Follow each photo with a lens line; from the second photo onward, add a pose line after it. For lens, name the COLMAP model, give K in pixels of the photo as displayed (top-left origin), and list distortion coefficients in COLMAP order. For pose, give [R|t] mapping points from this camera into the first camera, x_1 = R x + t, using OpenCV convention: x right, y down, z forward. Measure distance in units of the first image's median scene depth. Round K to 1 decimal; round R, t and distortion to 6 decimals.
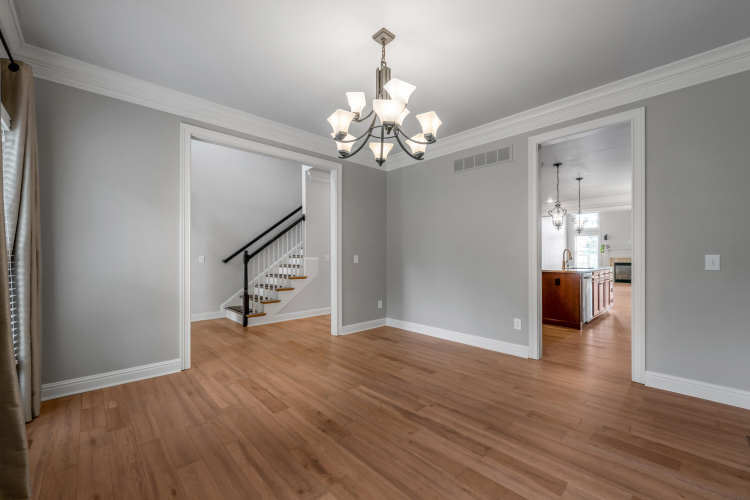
lens RADIAL K [[304.2, 0, 379.0], [0, 304.2, 257.6], [0, 0, 1]] dist [-0.000223, -0.000124]
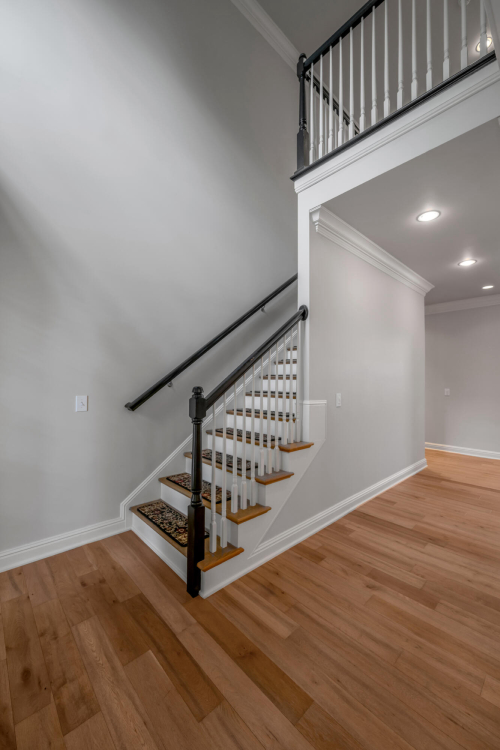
lens RADIAL K [[300.4, 0, 247.2], [0, 300.4, 377.5], [0, 0, 1]] dist [-0.002719, -0.000244]
pose [[0.999708, 0.006405, -0.023285, -0.668706], [-0.006820, 0.999819, -0.017789, -0.050927], [0.023167, 0.017942, 0.999571, 1.148819]]
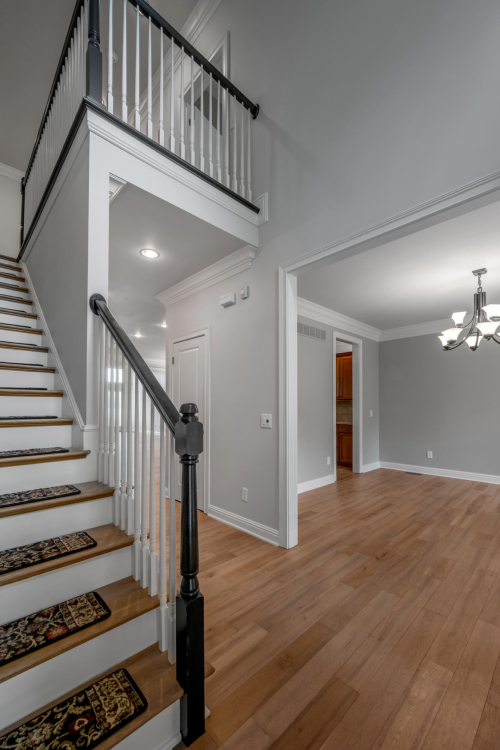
lens RADIAL K [[307.8, 0, 256.7], [0, 307.8, 409.0], [0, 0, 1]] dist [-0.003030, -0.000336]
pose [[-0.012975, -0.005679, 0.999900, -1.213628], [0.003949, 0.999976, 0.005731, -0.036414], [-0.999908, 0.004023, -0.012952, 1.726291]]
